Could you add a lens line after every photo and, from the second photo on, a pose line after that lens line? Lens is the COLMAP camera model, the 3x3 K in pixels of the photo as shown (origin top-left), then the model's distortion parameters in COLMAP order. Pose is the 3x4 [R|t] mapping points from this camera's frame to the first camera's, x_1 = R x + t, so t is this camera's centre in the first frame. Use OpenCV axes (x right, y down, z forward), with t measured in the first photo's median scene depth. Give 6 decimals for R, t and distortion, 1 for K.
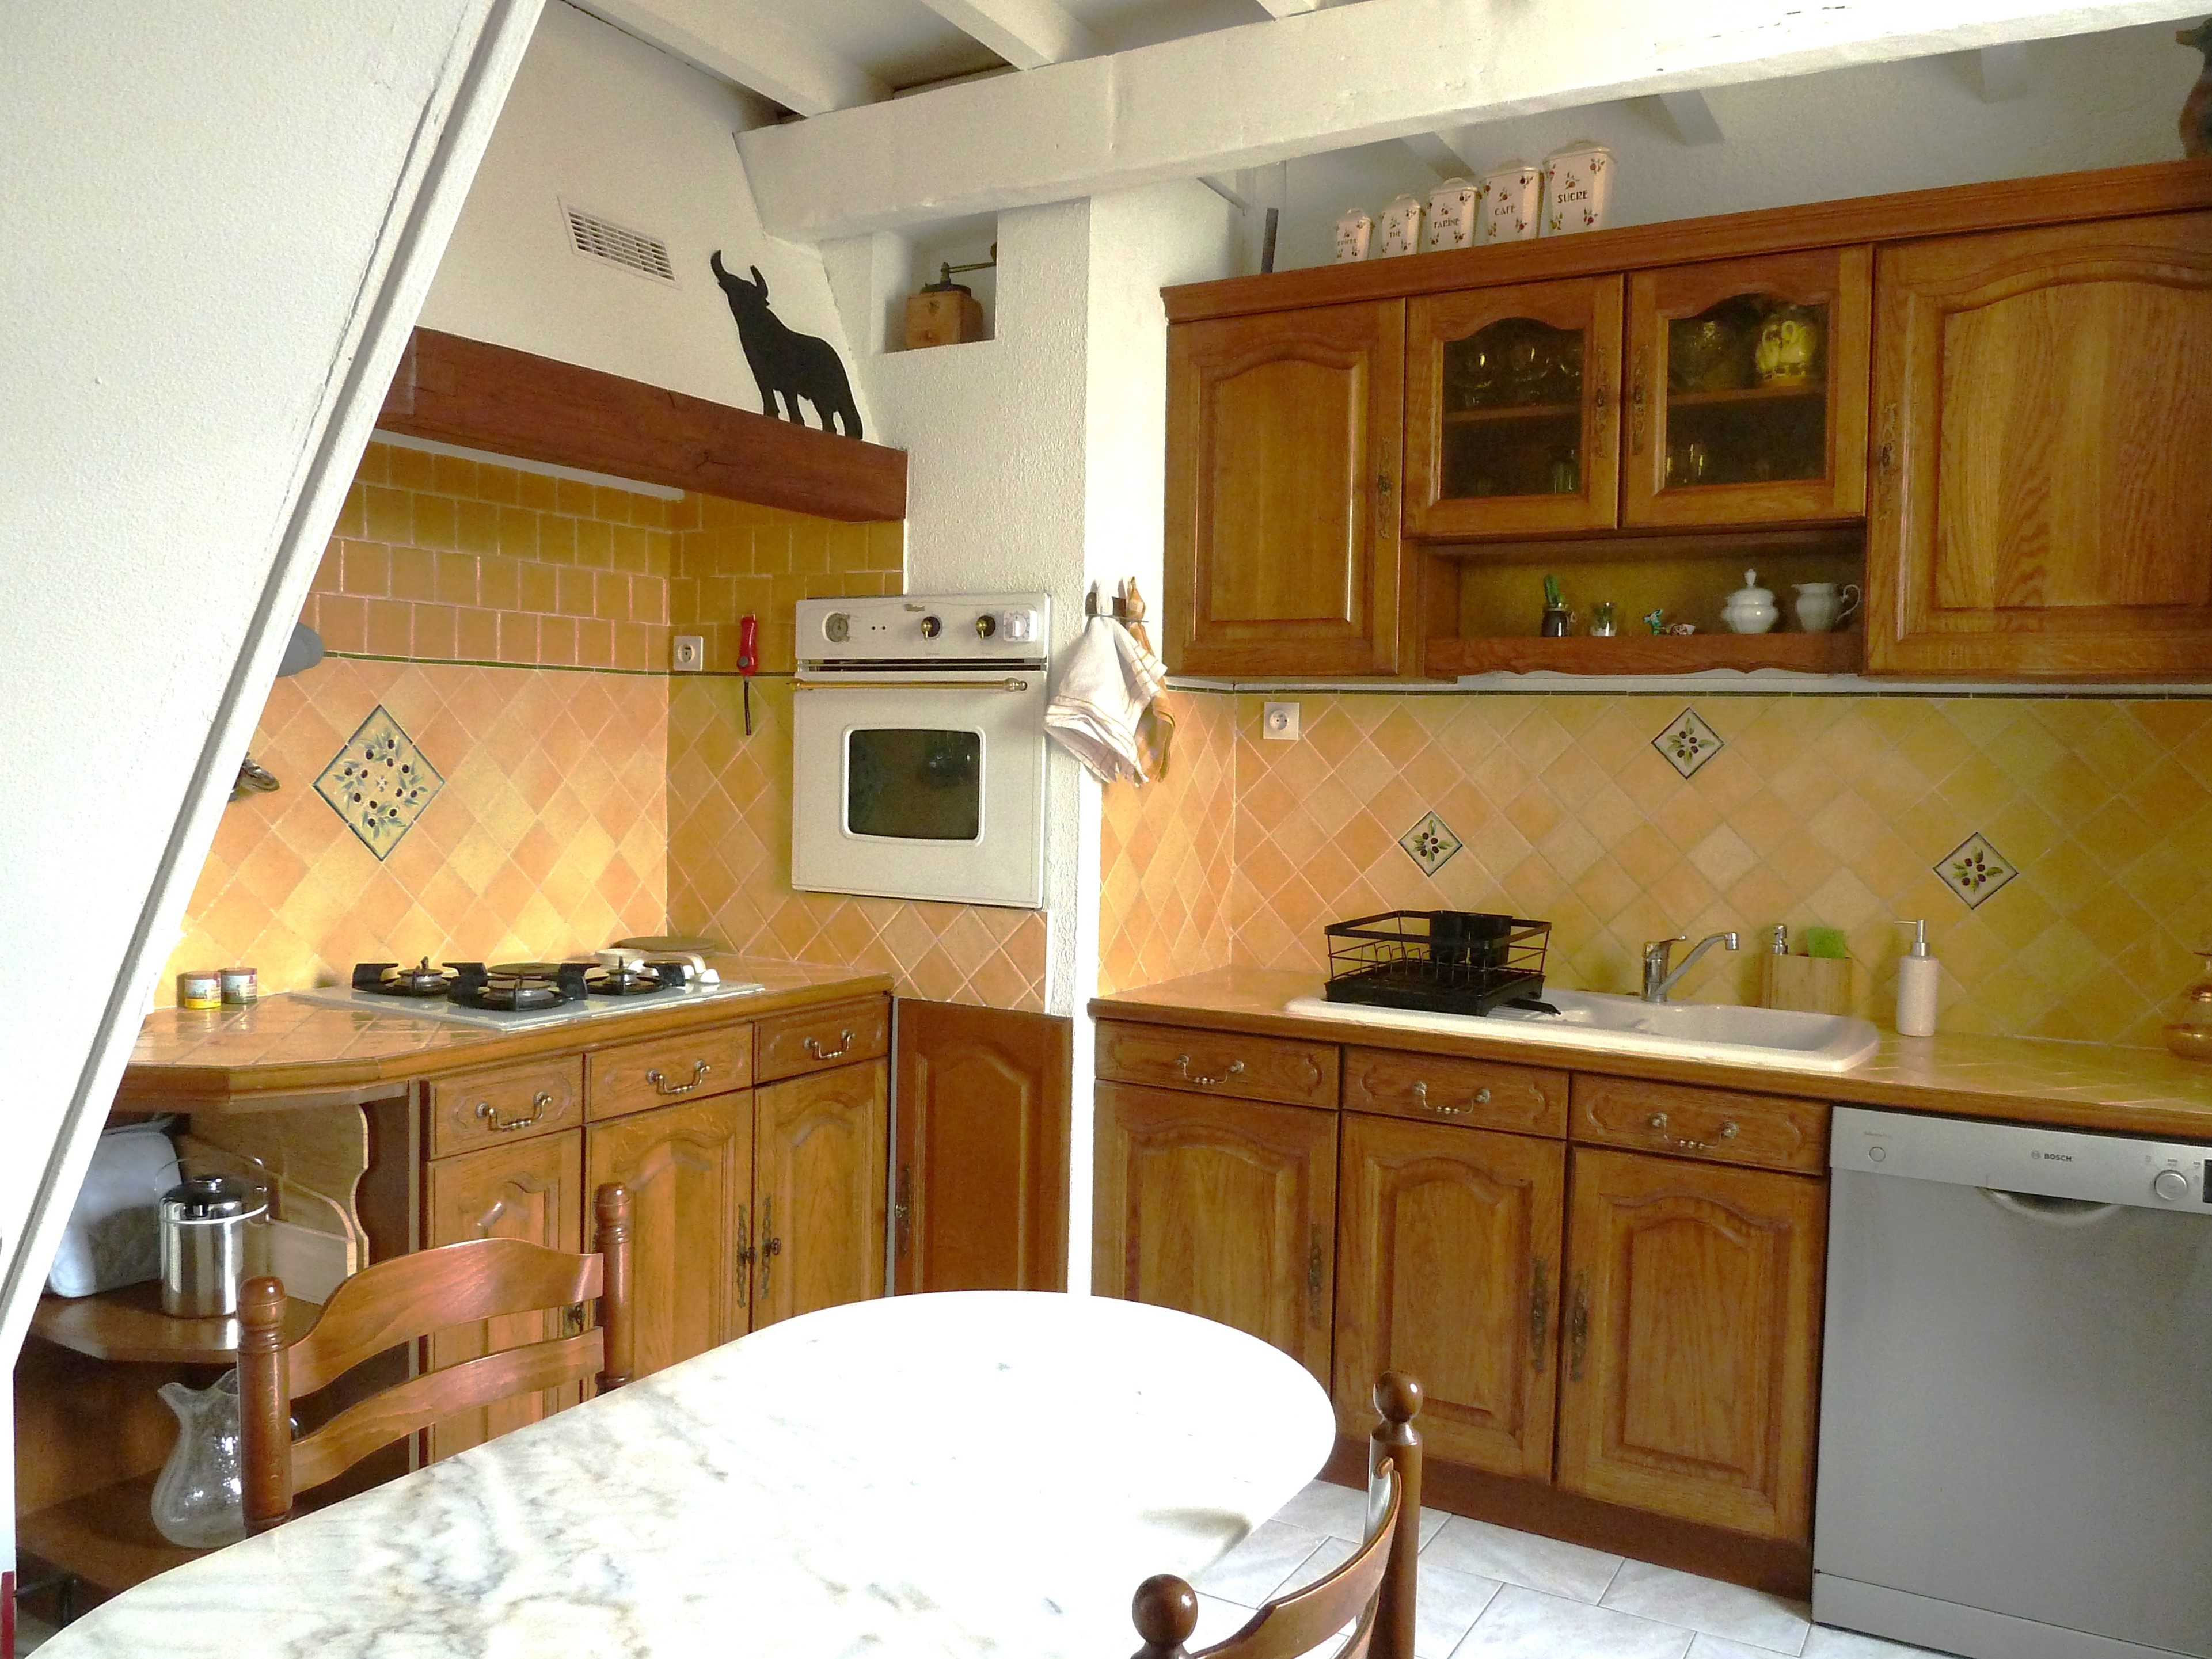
lens RADIAL K [[1709.5, 0, 1106.0], [0, 1709.5, 829.5], [0, 0, 1]] dist [-0.048459, 0.002490]
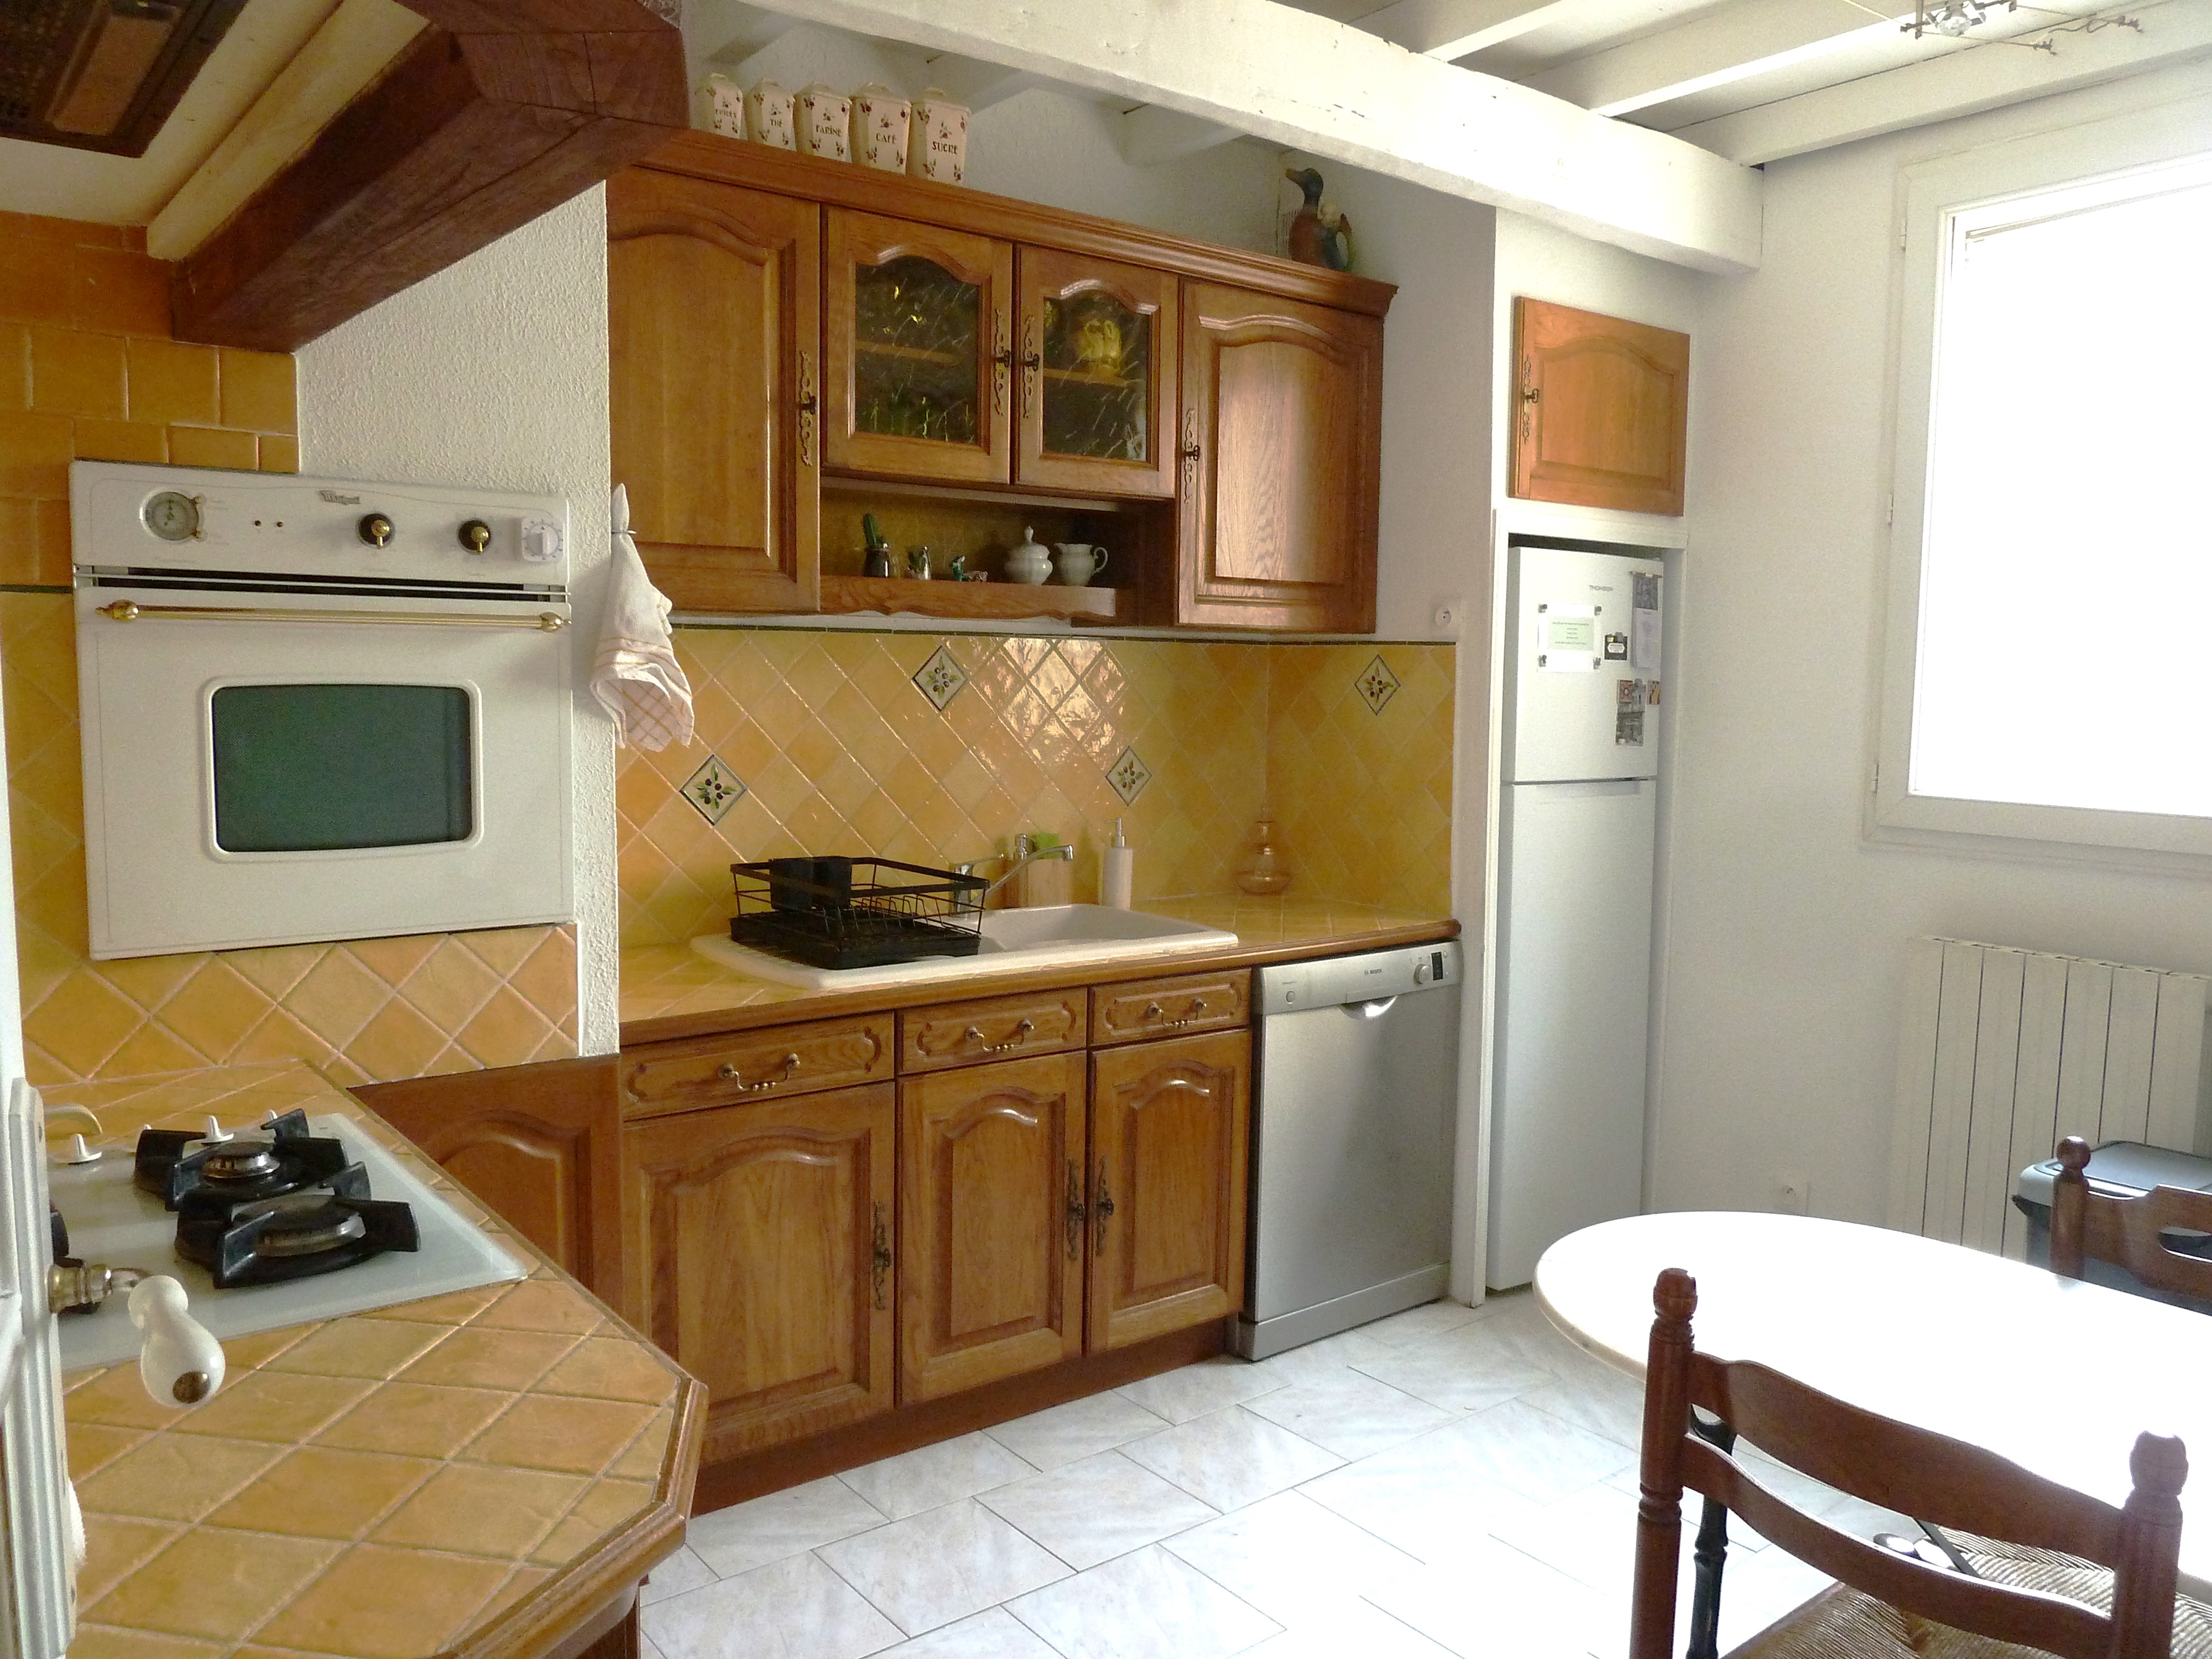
lens RADIAL K [[1645.8, 0, 1110.5], [0, 1645.8, 829.5], [0, 0, 1]] dist [-0.040318, 0.011239]
pose [[0.373594, -0.106866, 0.921416, -0.623461], [0.036211, 0.994264, 0.100633, -0.059007], [-0.926885, -0.004231, 0.375320, 0.522000]]
